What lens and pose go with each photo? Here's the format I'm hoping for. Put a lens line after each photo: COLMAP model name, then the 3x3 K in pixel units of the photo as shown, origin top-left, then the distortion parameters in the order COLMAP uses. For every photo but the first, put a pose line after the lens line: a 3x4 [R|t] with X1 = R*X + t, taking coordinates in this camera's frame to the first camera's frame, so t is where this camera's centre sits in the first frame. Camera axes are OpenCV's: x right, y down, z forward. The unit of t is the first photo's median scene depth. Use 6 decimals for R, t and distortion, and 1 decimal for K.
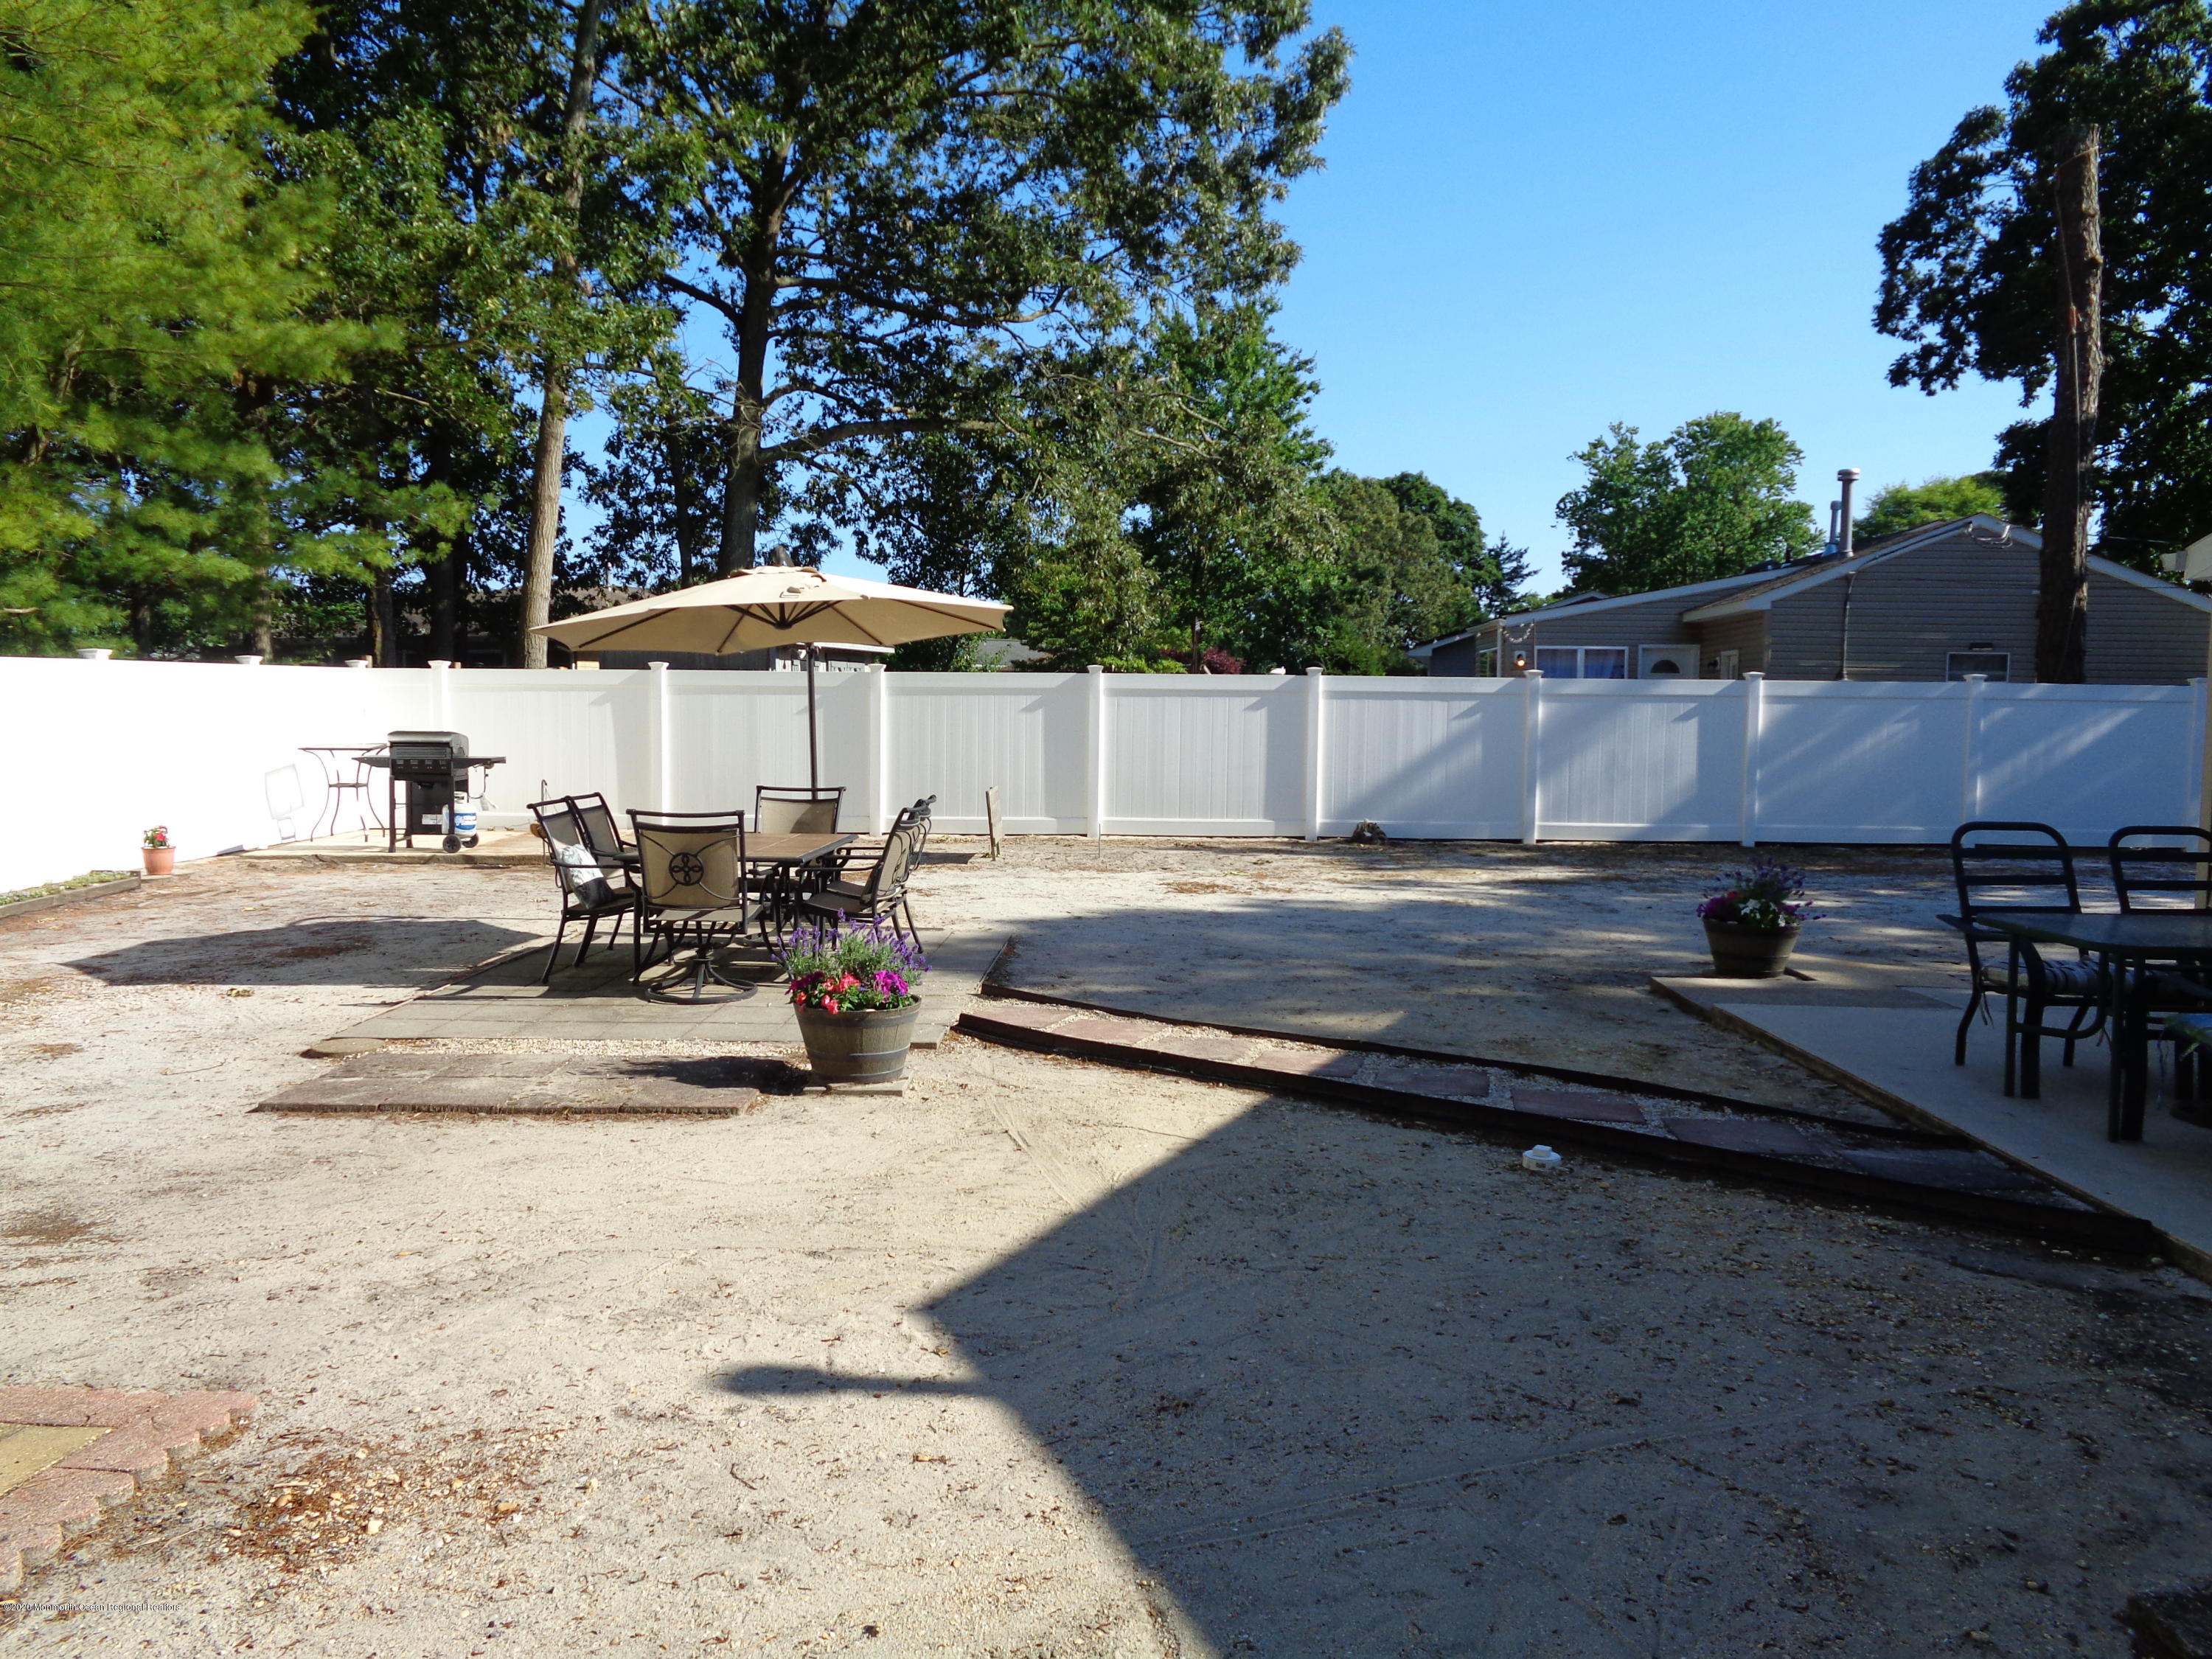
lens RADIAL K [[1681.5, 0, 1102.7], [0, 1681.5, 825.7], [0, 0, 1]] dist [-0.000342, 0.017885]
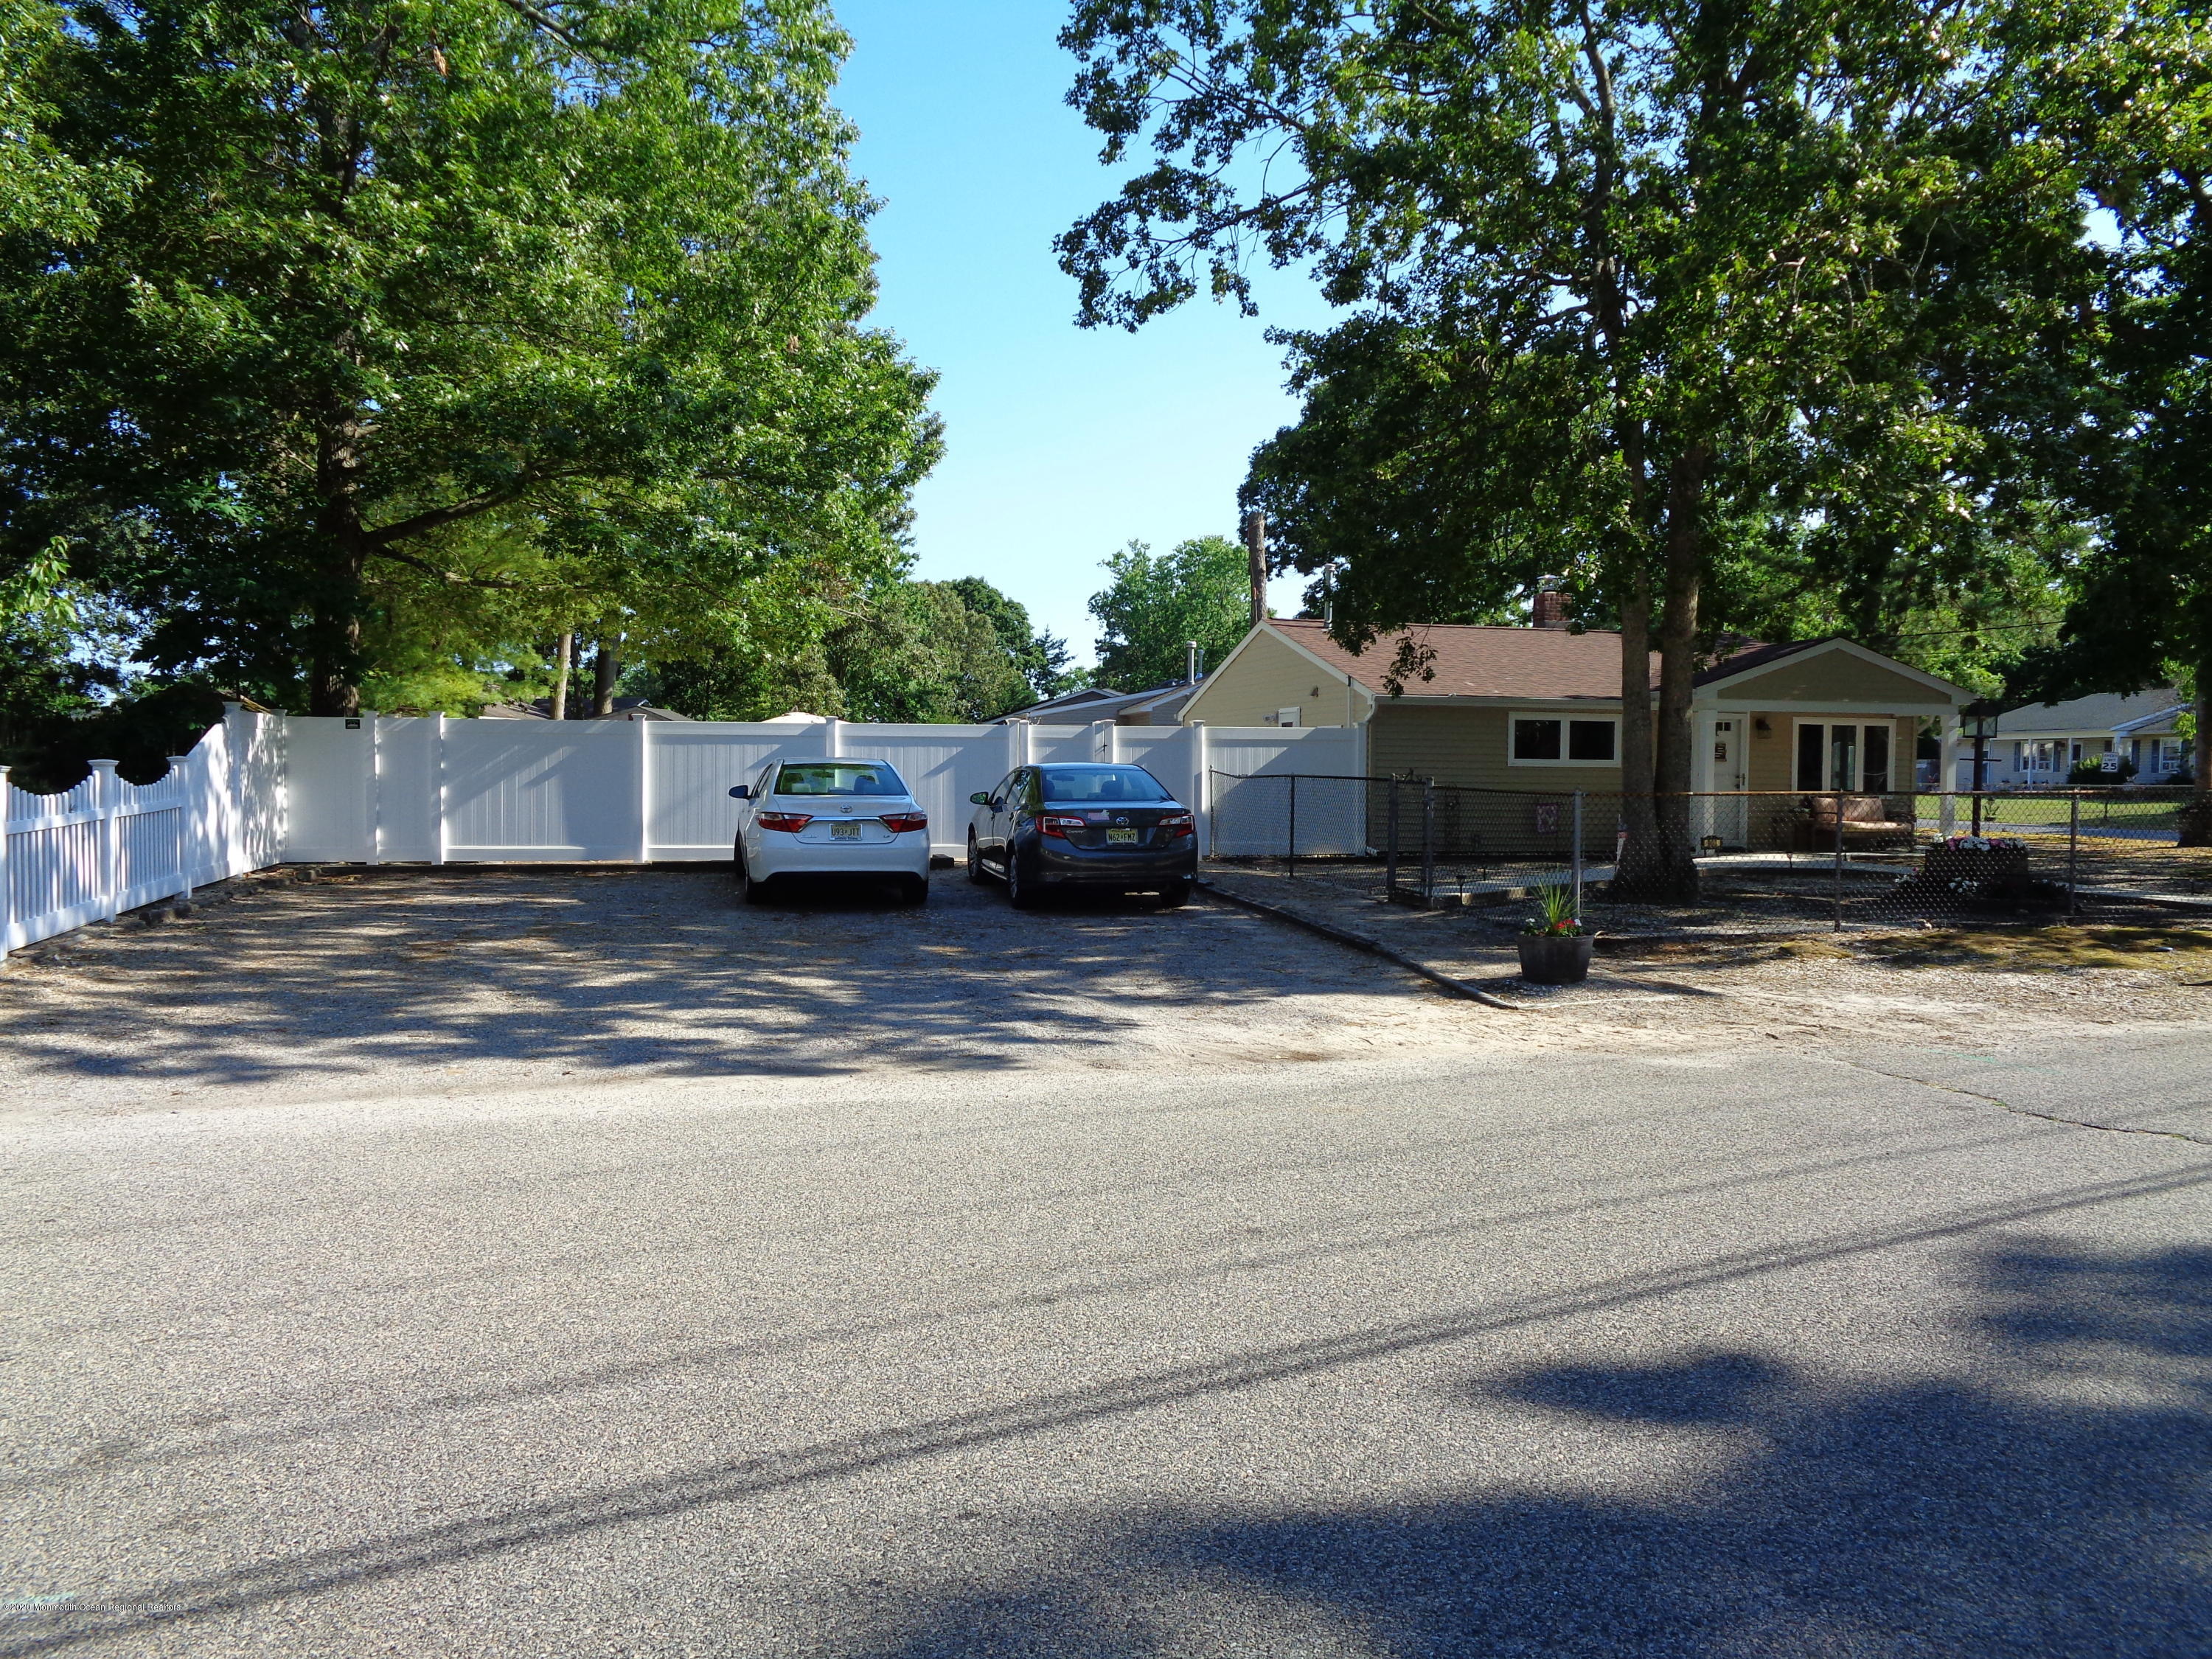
lens RADIAL K [[1681.5, 0, 1098.9], [0, 1681.5, 829.0], [0, 0, 1]] dist [-0.000342, 0.017885]
pose [[0.967695, -0.012420, 0.251816, -0.043272], [0.021209, 0.999256, -0.032219, 0.018976], [-0.251228, 0.036519, 0.967239, -0.224084]]
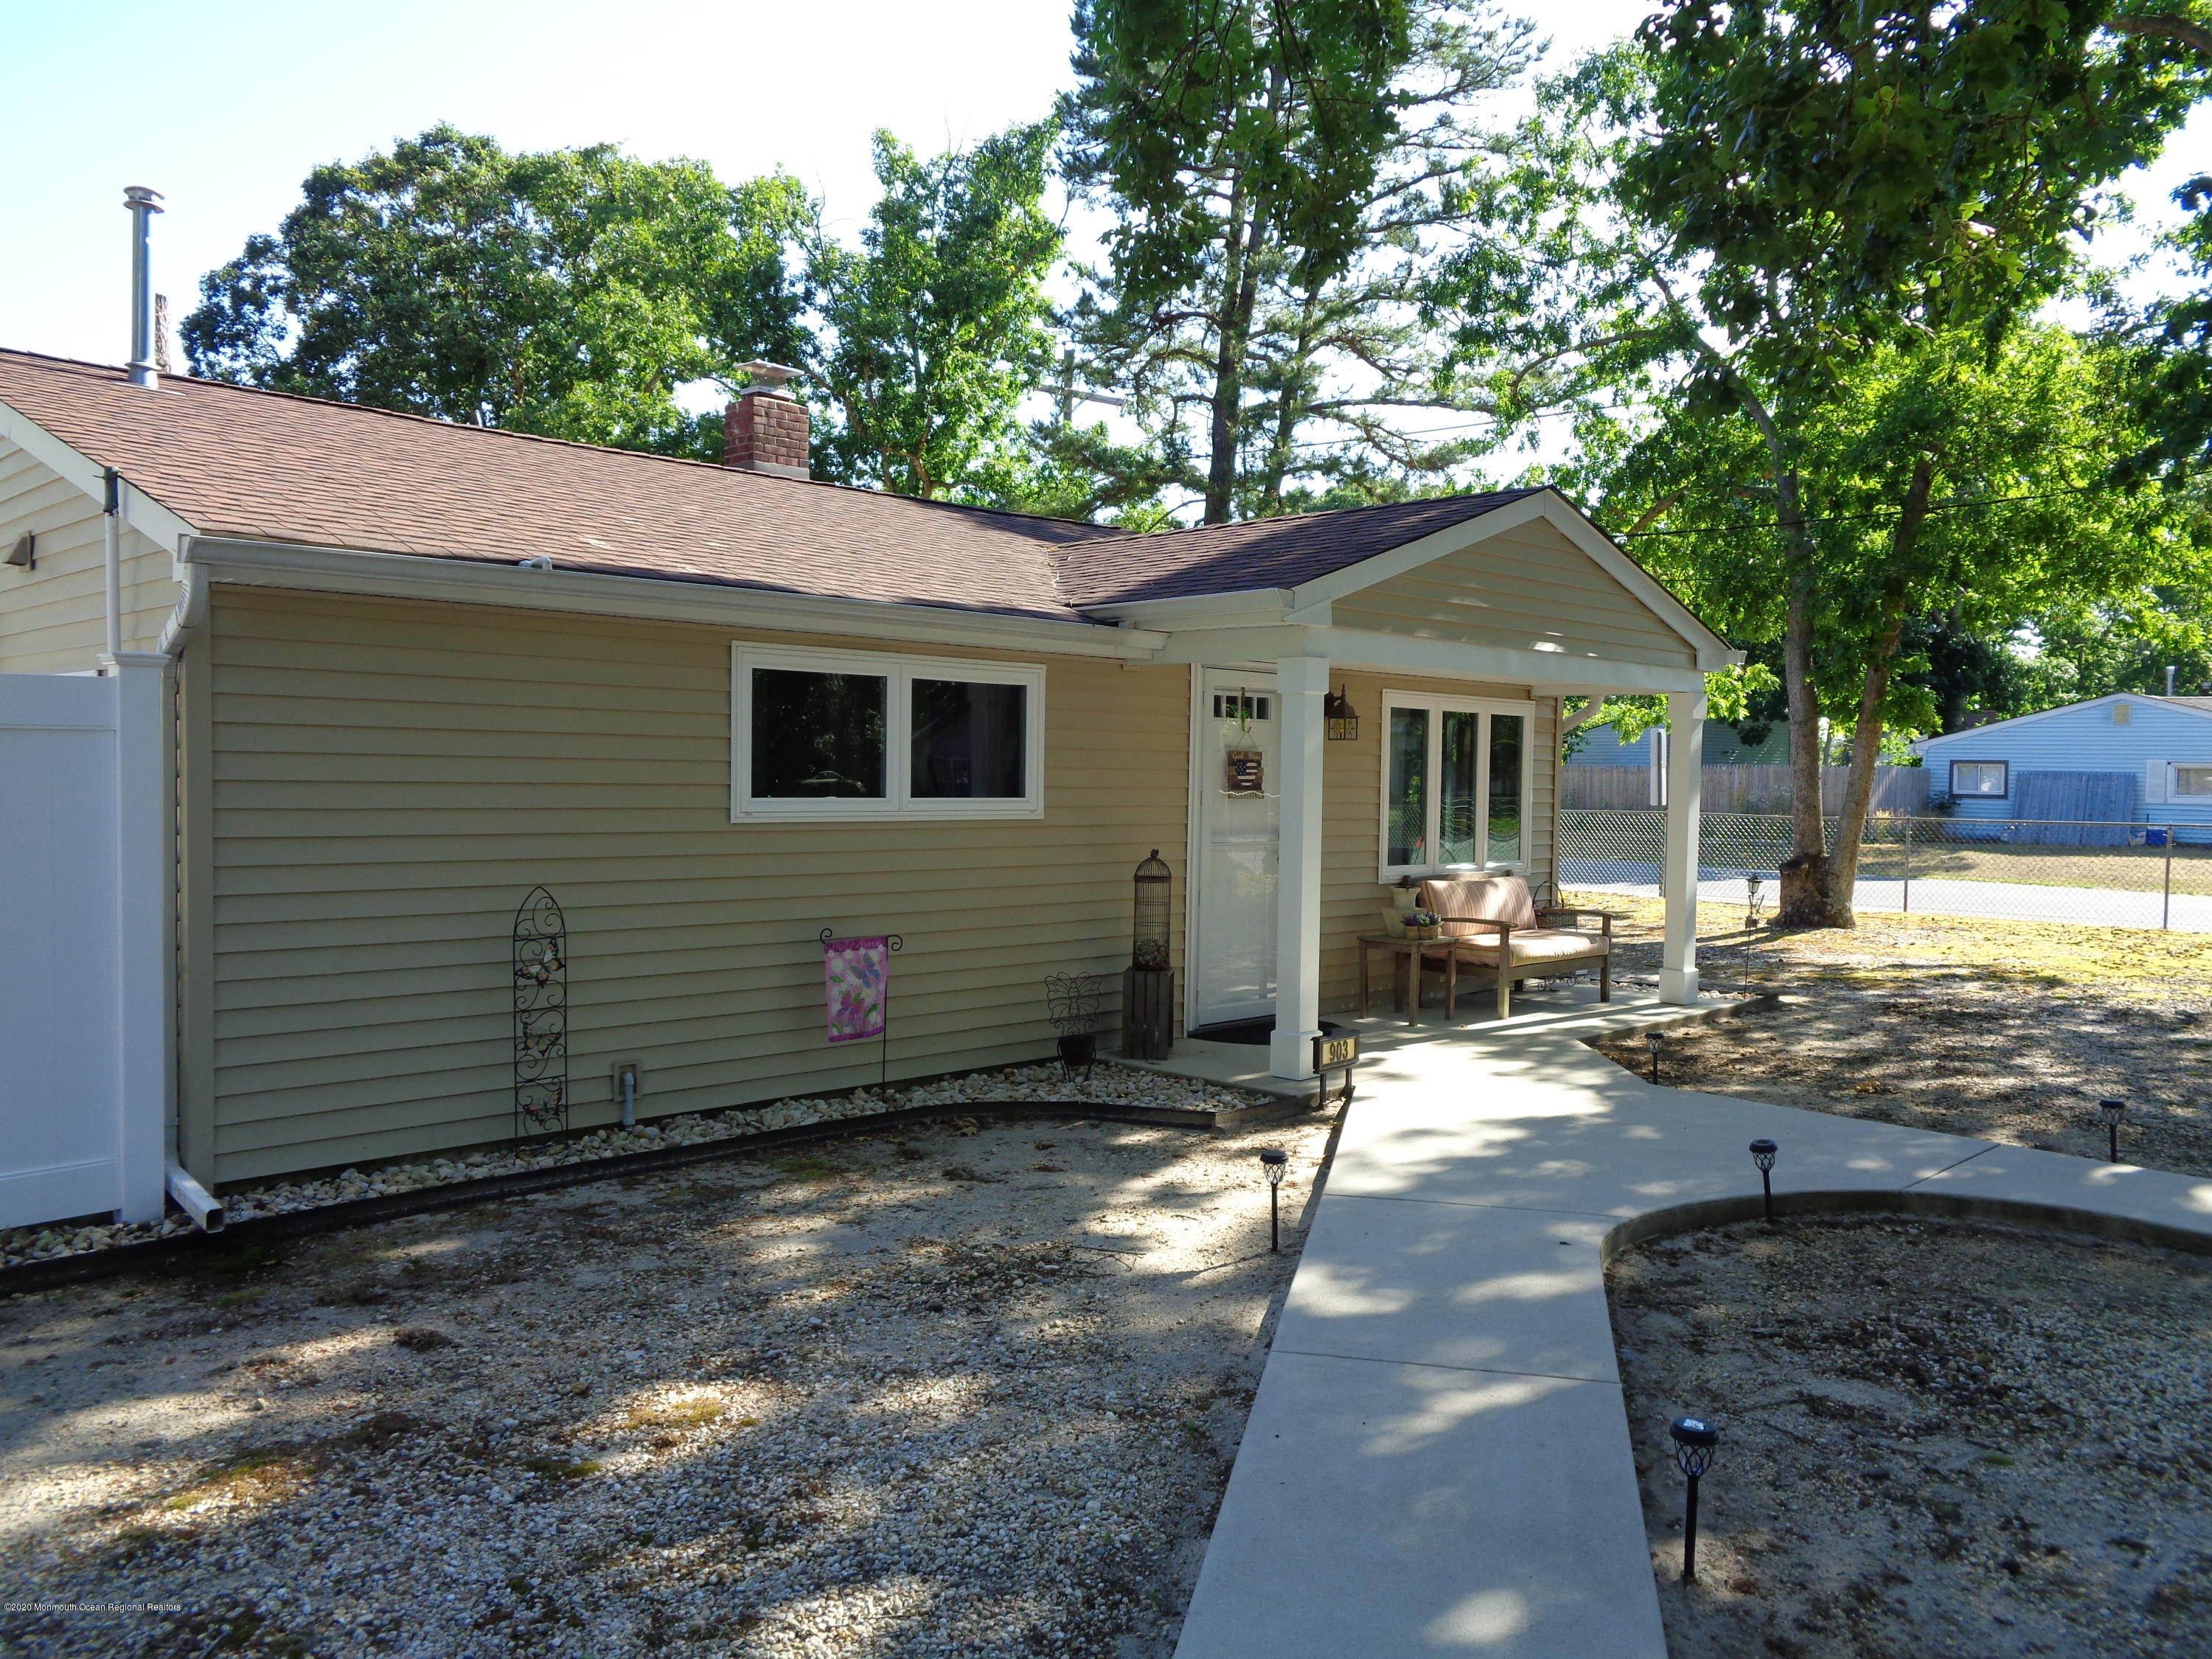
lens RADIAL K [[1681.5, 0, 1107.9], [0, 1681.5, 824.4], [0, 0, 1]] dist [-0.000342, 0.017885]
pose [[0.704366, -0.025025, 0.709396, 0.033231], [0.044740, 0.998956, -0.009184, 0.005072], [-0.708425, 0.038207, 0.704751, -0.070788]]
